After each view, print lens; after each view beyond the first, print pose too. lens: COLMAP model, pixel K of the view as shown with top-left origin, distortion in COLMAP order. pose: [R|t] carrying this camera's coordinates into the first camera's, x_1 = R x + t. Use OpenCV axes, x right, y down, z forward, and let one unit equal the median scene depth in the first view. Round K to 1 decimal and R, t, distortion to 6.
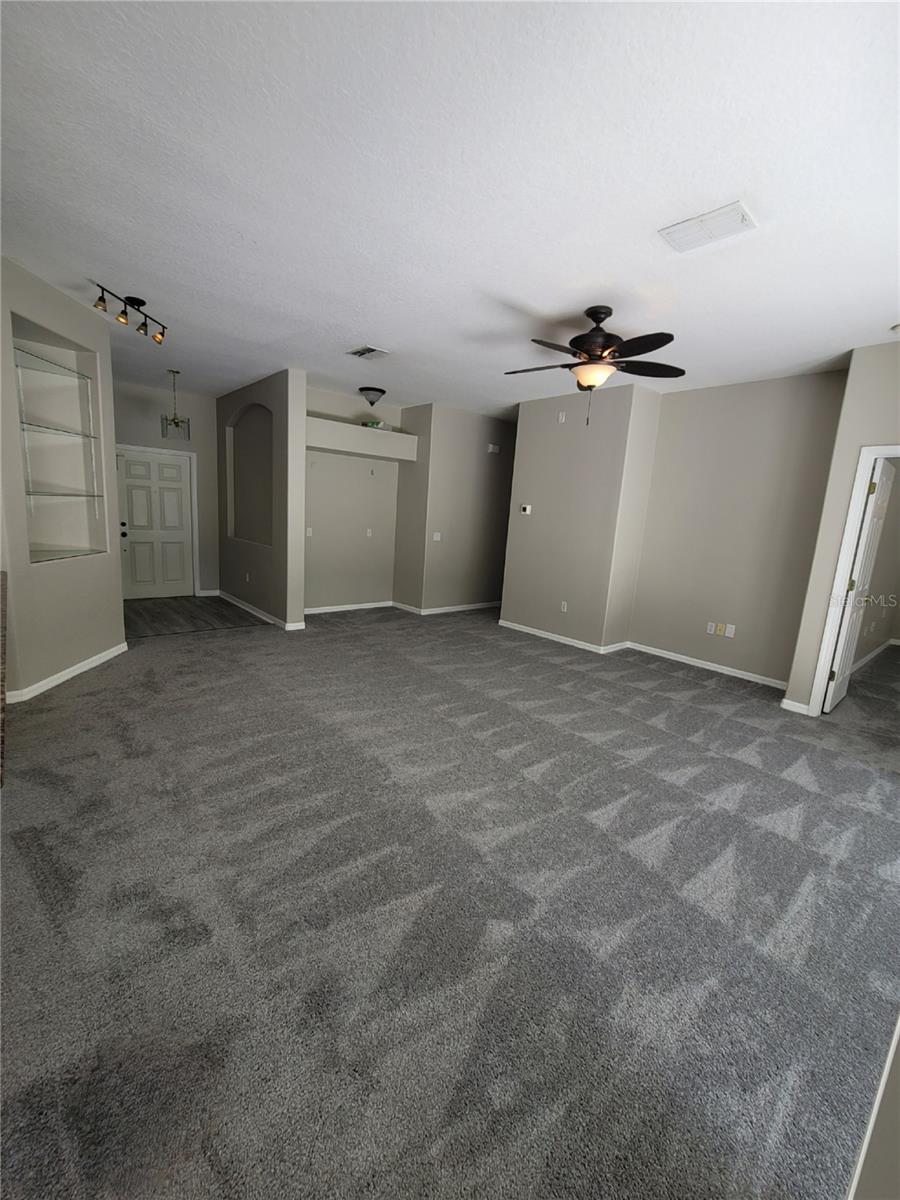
lens RADIAL K [[486.4, 0, 438.4], [0, 486.4, 602.8], [0, 0, 1]] dist [-0.010363, 0.001206]
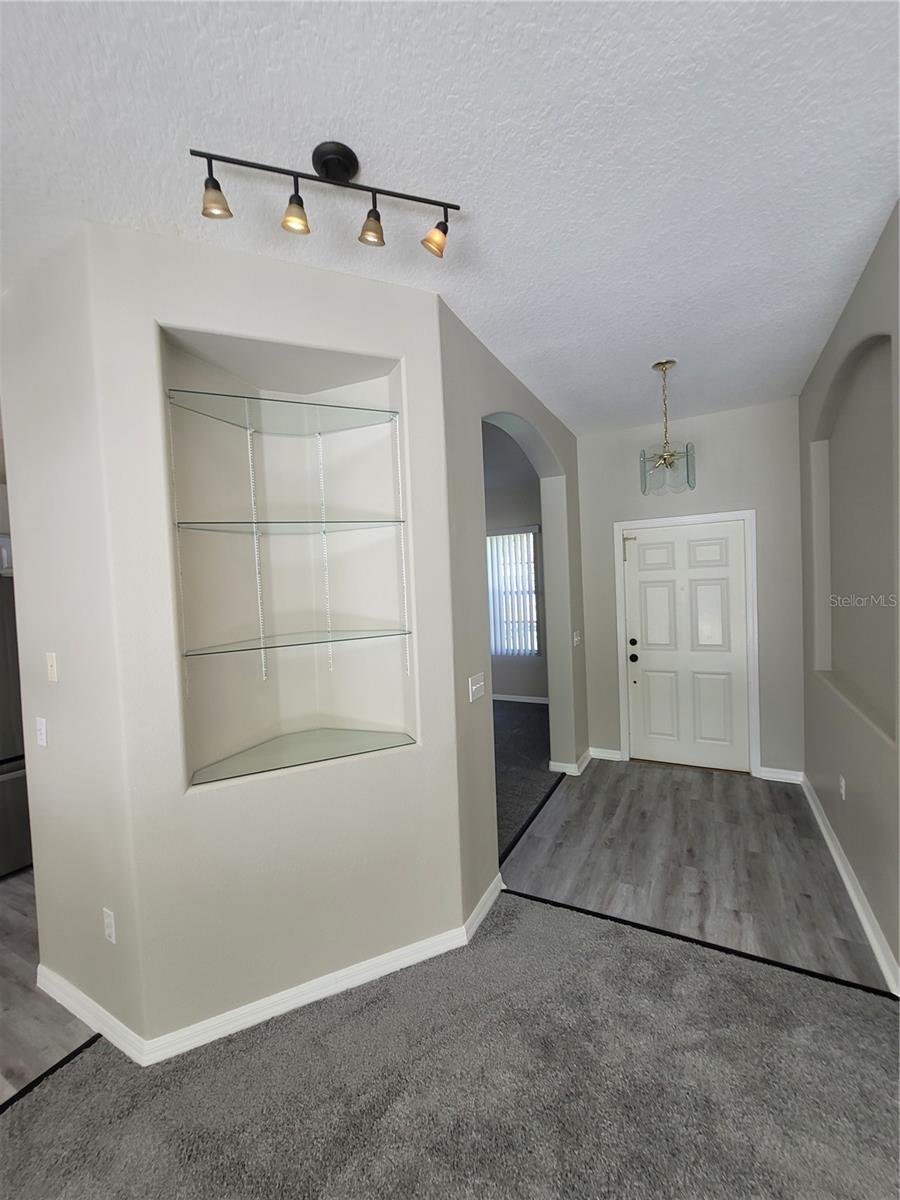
lens RADIAL K [[486.4, 0, 438.4], [0, 486.4, 602.8], [0, 0, 1]] dist [-0.010363, 0.001206]
pose [[0.348865, -0.044591, -0.936112, -0.224013], [-0.103387, 0.990939, -0.085733, -0.223872], [0.931453, 0.126691, 0.341094, 0.902422]]
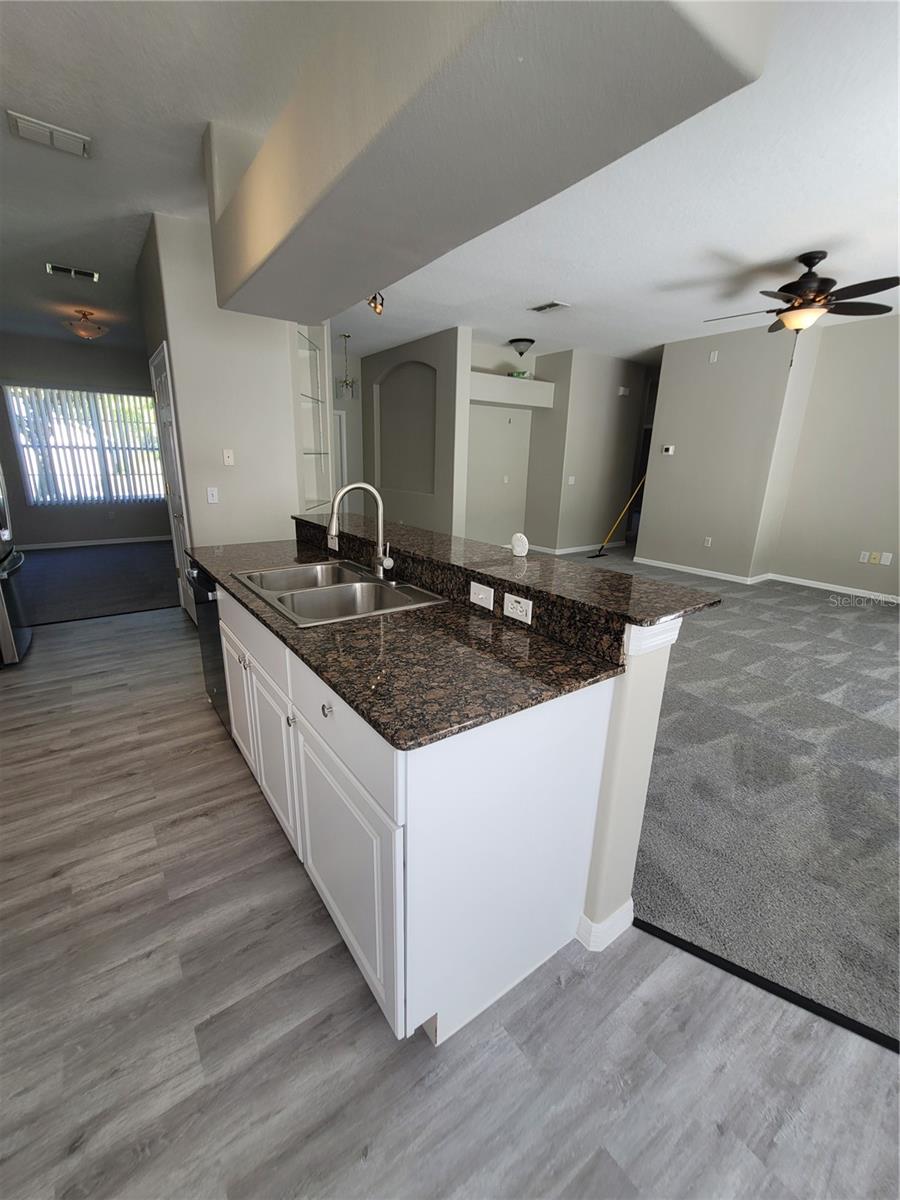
lens RADIAL K [[487.3, 0, 440.8], [0, 487.3, 601.5], [0, 0, 1]] dist [-0.002549, -0.000276]
pose [[0.995184, -0.017085, -0.096523, -0.335106], [0.026222, 0.995208, 0.094200, 0.034056], [0.094451, -0.096277, 0.990863, -0.187714]]
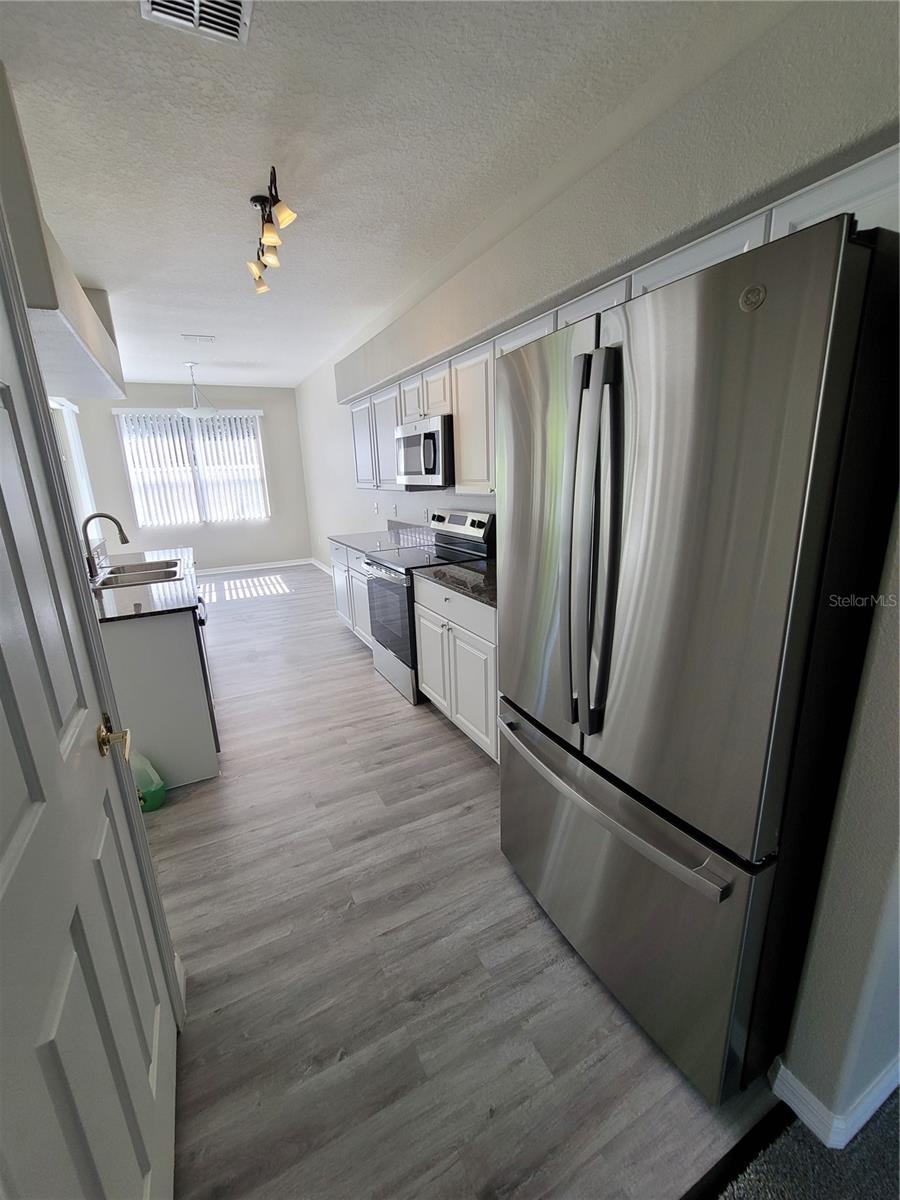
lens RADIAL K [[488.7, 0, 441.0], [0, 488.7, 600.9], [0, 0, 1]] dist [-0.008730, 0.000811]
pose [[-0.970807, -0.077435, 0.227018, -1.163135], [0.027884, 0.903606, 0.427455, -0.227102], [-0.238235, 0.421307, -0.875068, 0.884162]]
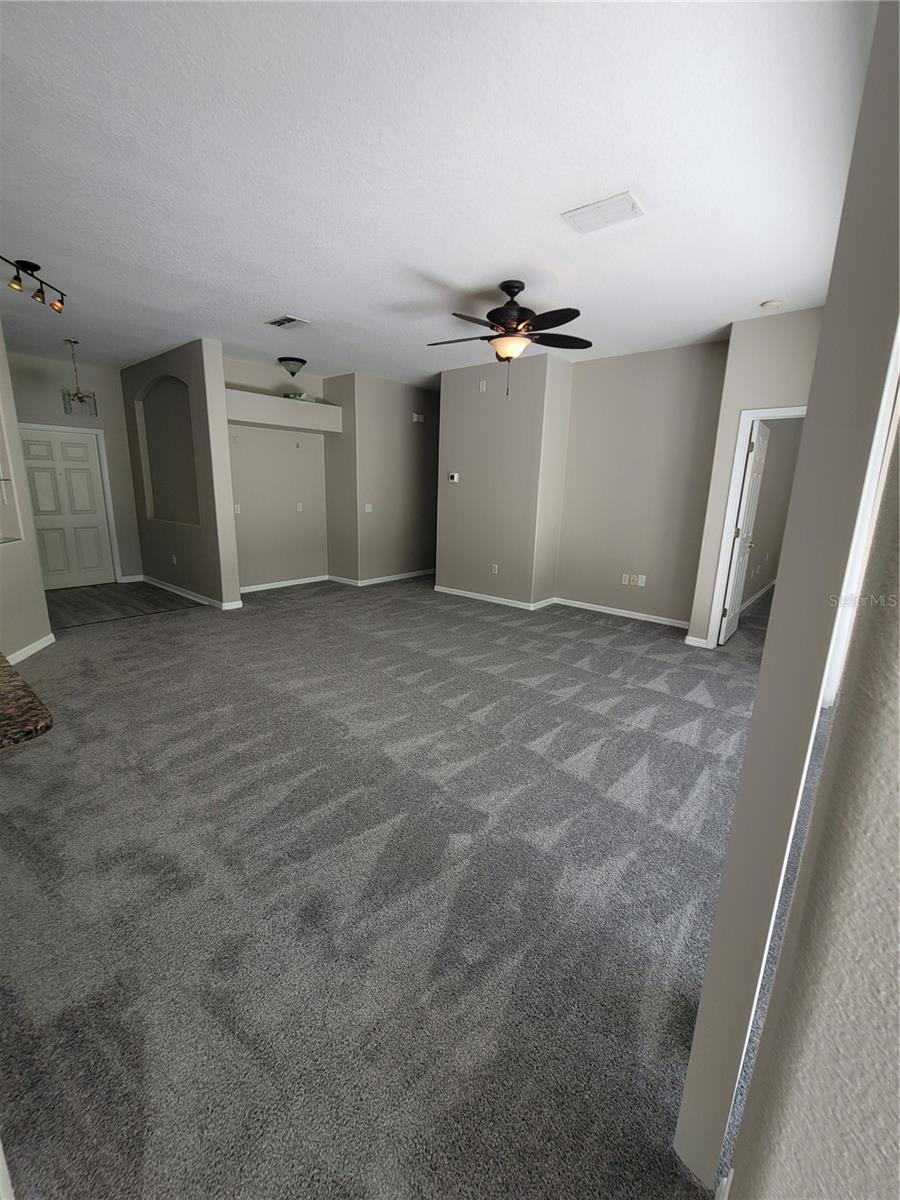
lens RADIAL K [[486.4, 0, 438.4], [0, 486.4, 602.8], [0, 0, 1]] dist [-0.010363, 0.001206]
pose [[0.988103, -0.072069, 0.135863, -0.019479], [0.064128, 0.996017, 0.061953, 0.012519], [-0.139787, -0.052504, 0.988789, -0.053453]]
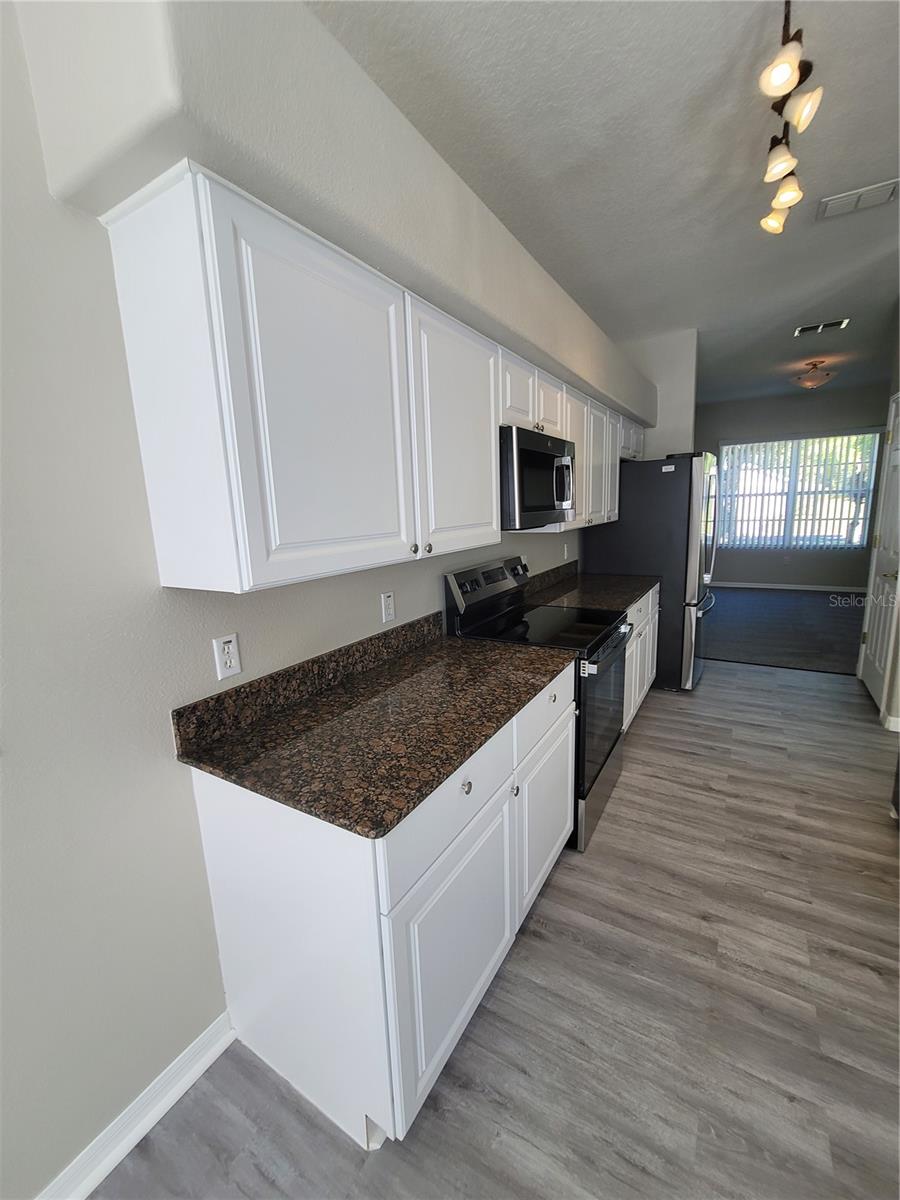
lens RADIAL K [[488.7, 0, 441.0], [0, 488.7, 600.9], [0, 0, 1]] dist [-0.008730, 0.000811]
pose [[0.296630, 0.103950, -0.949318, -0.395176], [-0.112281, 0.990960, 0.073426, 0.009541], [0.948369, 0.084810, 0.305620, -0.211009]]
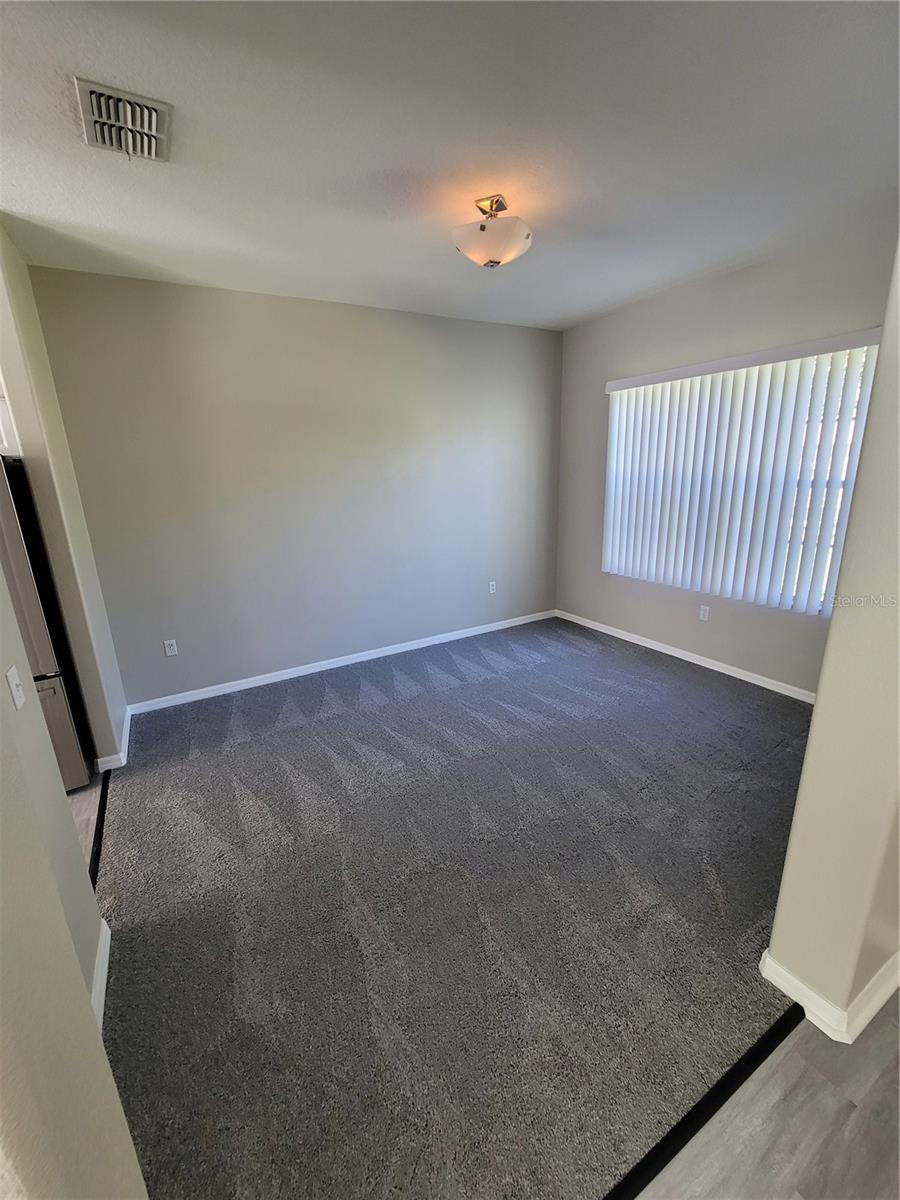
lens RADIAL K [[488.7, 0, 441.0], [0, 488.7, 600.9], [0, 0, 1]] dist [-0.008730, 0.000811]
pose [[-0.188113, 0.207331, -0.960014, -0.757497], [-0.150458, 0.959843, 0.236777, -0.343441], [0.970554, 0.188983, -0.149364, 1.269309]]
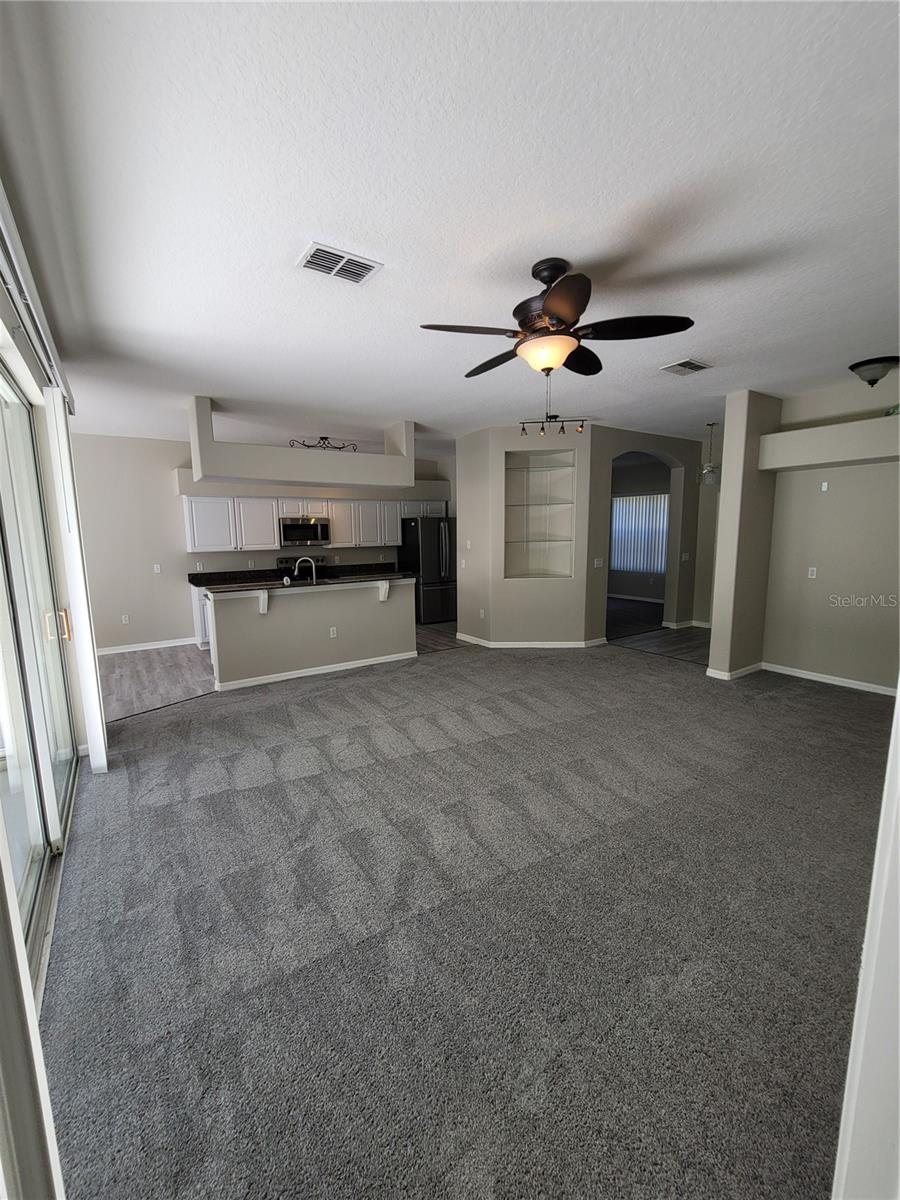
lens RADIAL K [[485.7, 0, 450.0], [0, 485.7, 600.0], [0, 0, 1]] dist [0.002582, 0.000490]
pose [[-0.109292, 0.080555, -0.990740, 0.929547], [-0.175118, 0.979561, 0.098964, -0.128782], [0.978463, 0.184312, -0.092952, 0.847354]]
